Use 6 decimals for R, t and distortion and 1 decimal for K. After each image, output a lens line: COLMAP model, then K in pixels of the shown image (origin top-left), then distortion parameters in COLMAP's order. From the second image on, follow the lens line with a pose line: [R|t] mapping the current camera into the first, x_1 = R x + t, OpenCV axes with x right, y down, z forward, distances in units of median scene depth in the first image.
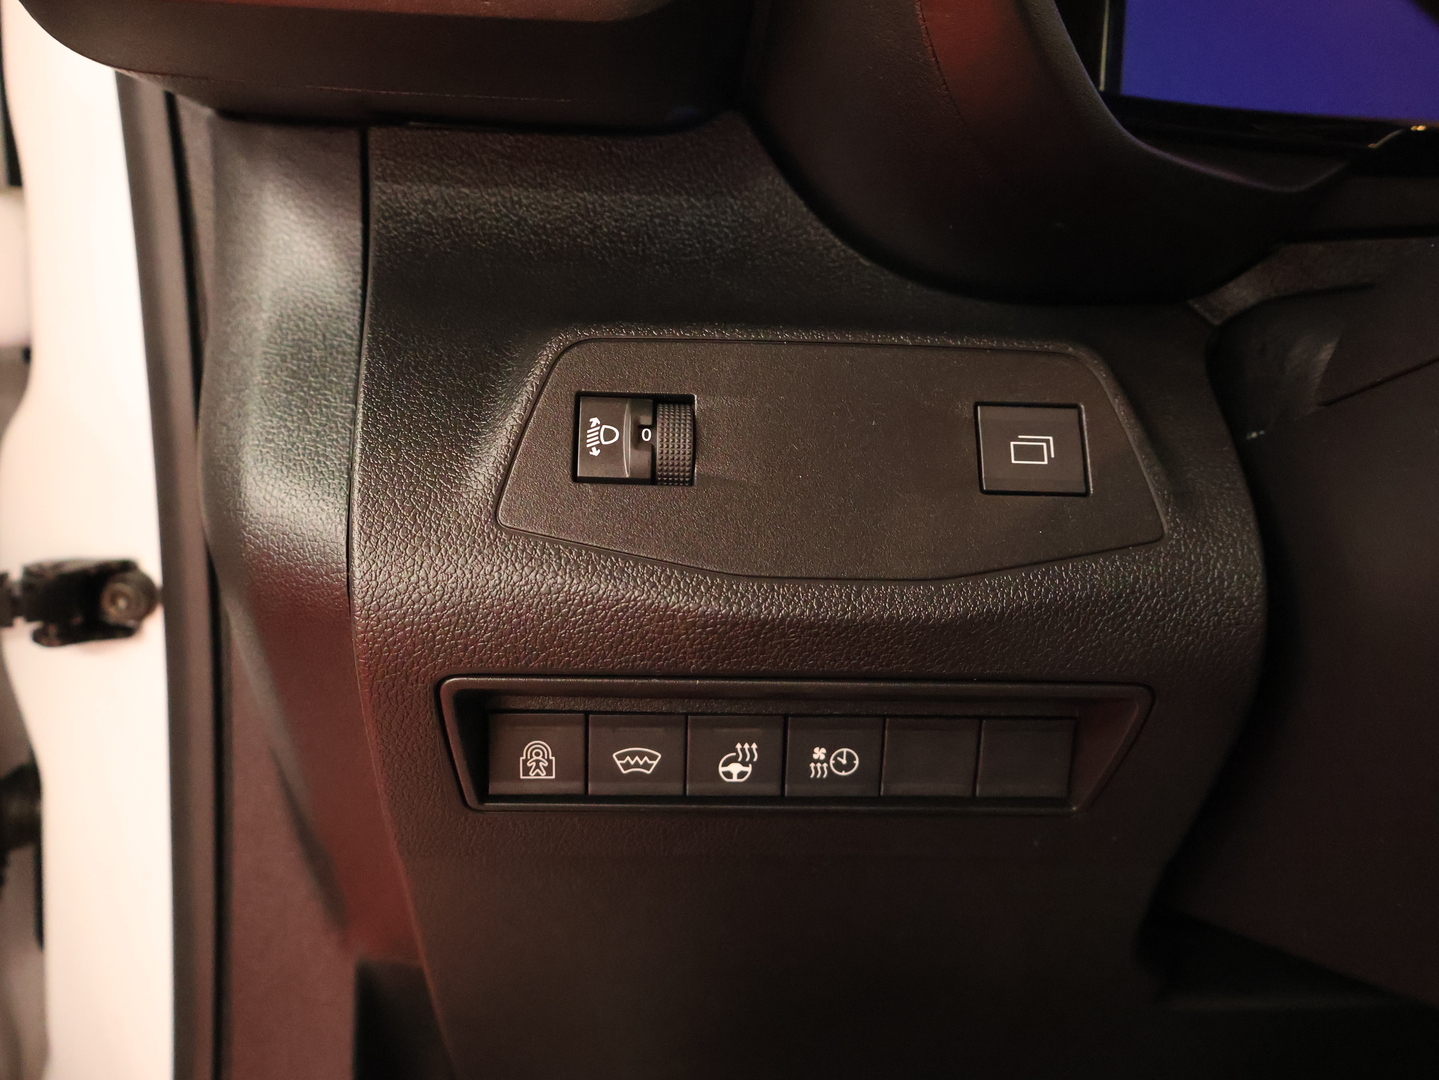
lens RADIAL K [[1367.5, 0, 717.0], [0, 1367.5, 539.5], [0, 0, 1]] dist [-0.007362, 0.000000]
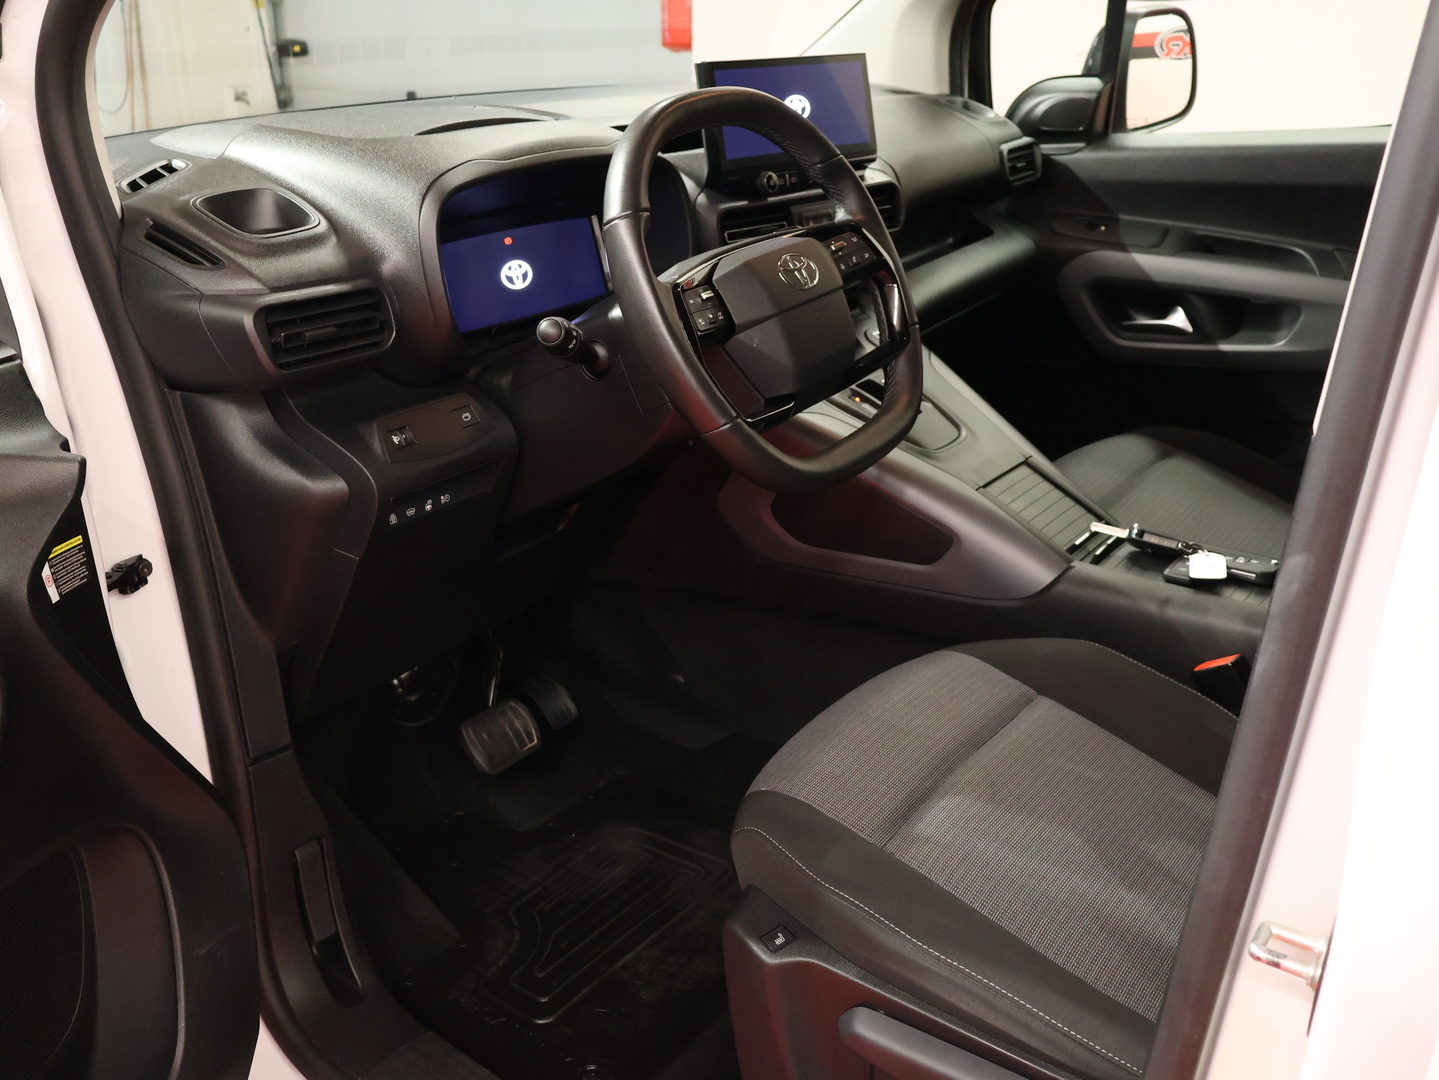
lens RADIAL K [[1367.5, 0, 718.3], [0, 1367.5, 541.1], [0, 0, 1]] dist [-0.007362, 0.000000]
pose [[0.639392, -0.335788, 0.691682, -2.619227], [0.315891, 0.934890, 0.161847, -0.152673], [-0.700992, 0.115012, 0.703834, -2.880935]]
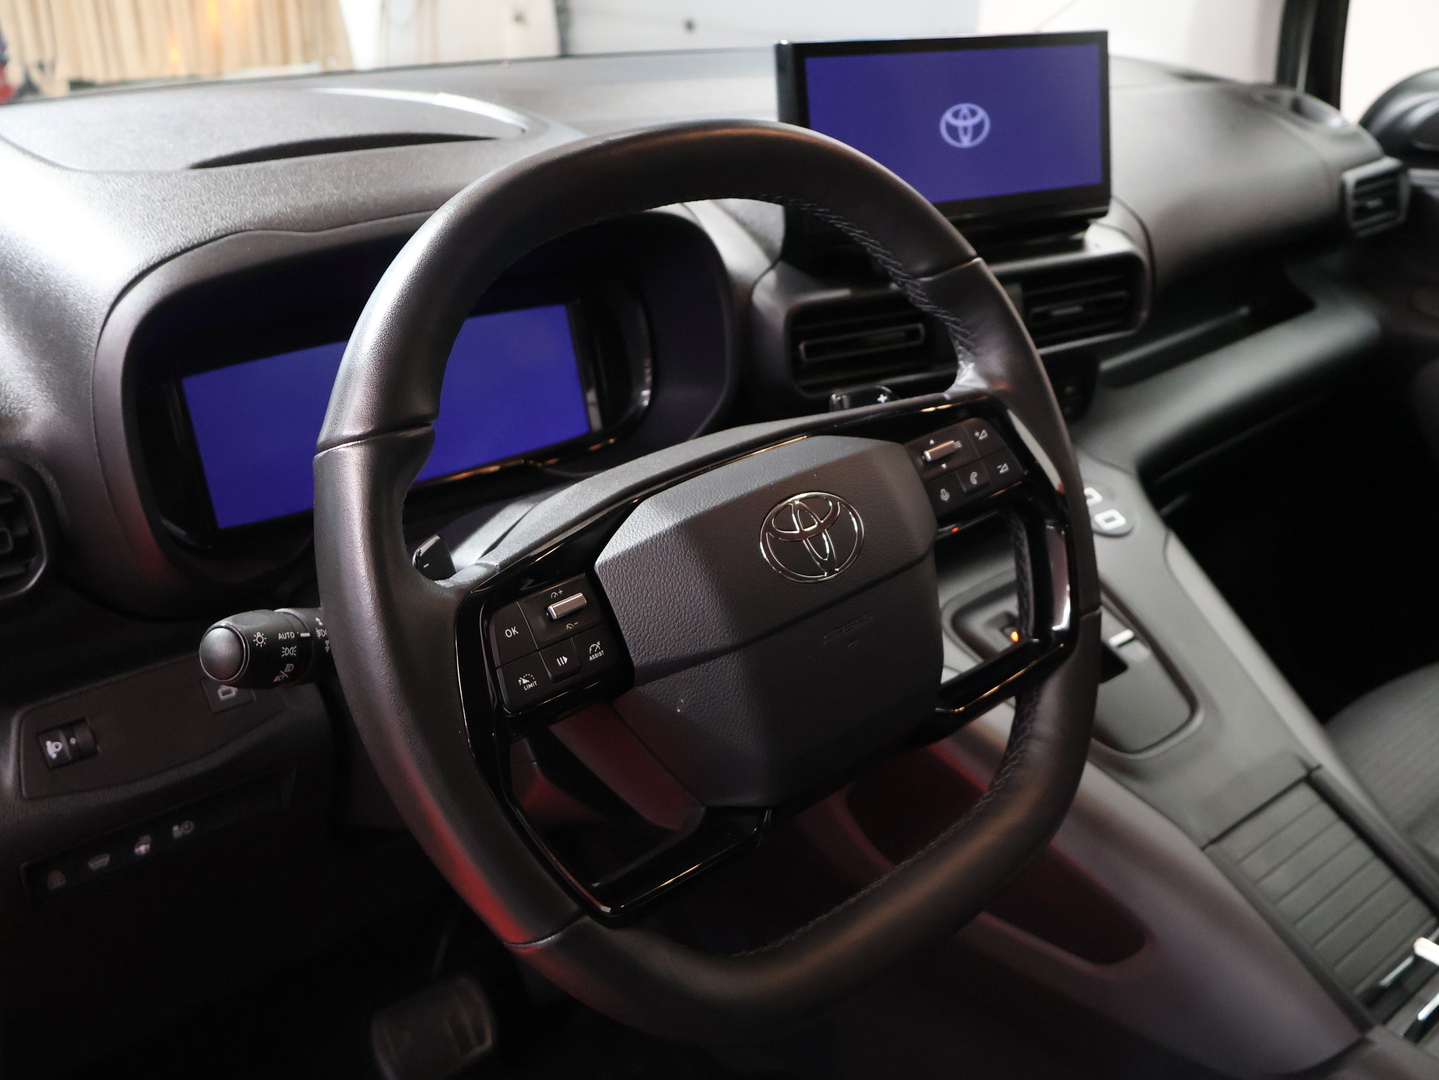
lens RADIAL K [[1367.5, 0, 718.8], [0, 1367.5, 538.0], [0, 0, 1]] dist [-0.007362, 0.000000]
pose [[0.798289, -0.283989, 0.531116, -0.320754], [0.242016, 0.958779, 0.148902, -0.503772], [-0.551509, 0.009671, 0.834113, -1.684881]]
